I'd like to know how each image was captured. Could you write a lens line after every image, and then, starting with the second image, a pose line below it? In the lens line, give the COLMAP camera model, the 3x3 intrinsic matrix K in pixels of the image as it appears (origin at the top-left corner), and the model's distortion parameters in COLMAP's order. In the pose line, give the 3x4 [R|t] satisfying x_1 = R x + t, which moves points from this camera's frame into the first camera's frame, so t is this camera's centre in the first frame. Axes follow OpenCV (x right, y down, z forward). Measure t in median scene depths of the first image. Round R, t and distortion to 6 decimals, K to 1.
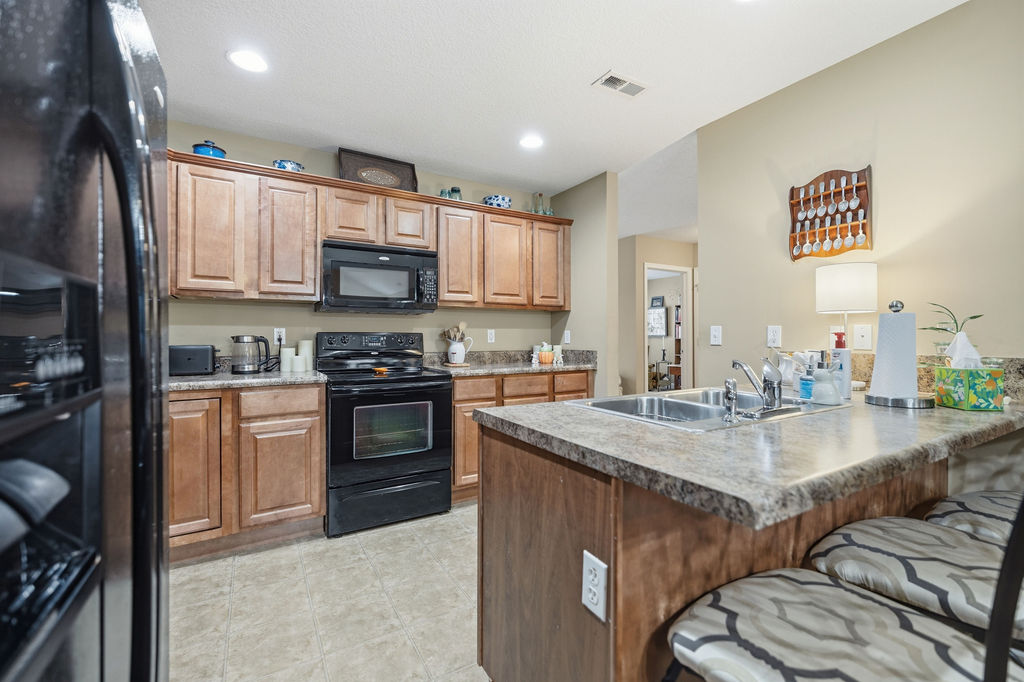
lens RADIAL K [[432.0, 0, 514.0], [0, 432.0, 336.3], [0, 0, 1]] dist [-0.002651, -0.000547]
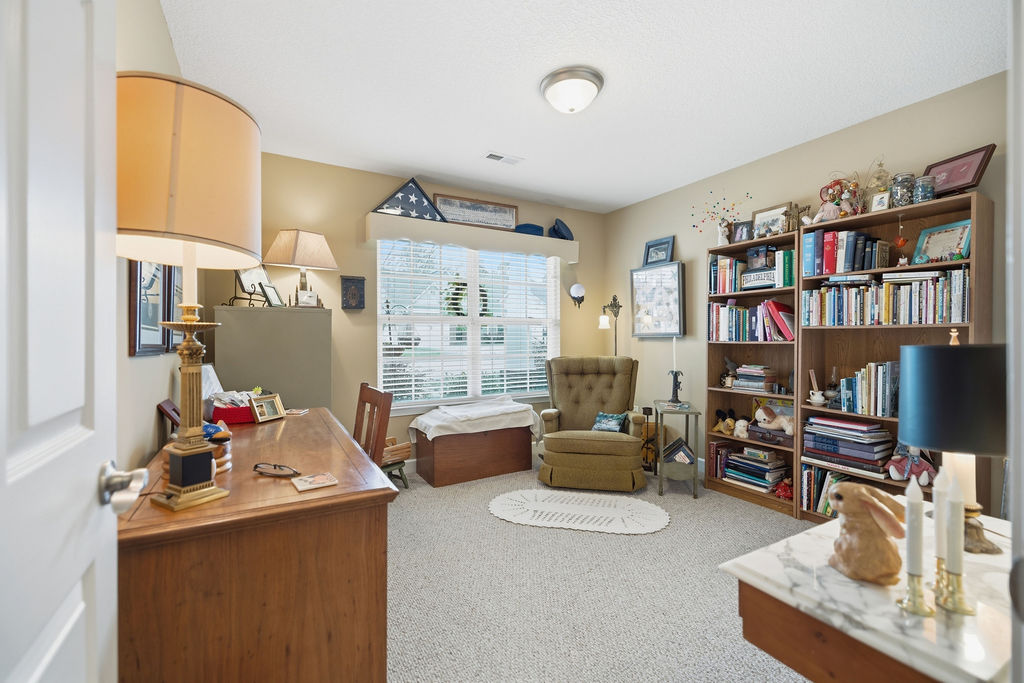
lens RADIAL K [[432.0, 0, 513.4], [0, 432.0, 337.2], [0, 0, 1]] dist [-0.002651, -0.000547]
pose [[0.999985, 0.000184, -0.005386, 0.203365], [-0.000170, 0.999997, 0.002556, -0.000046], [0.005386, -0.002555, 0.999982, 0.610923]]
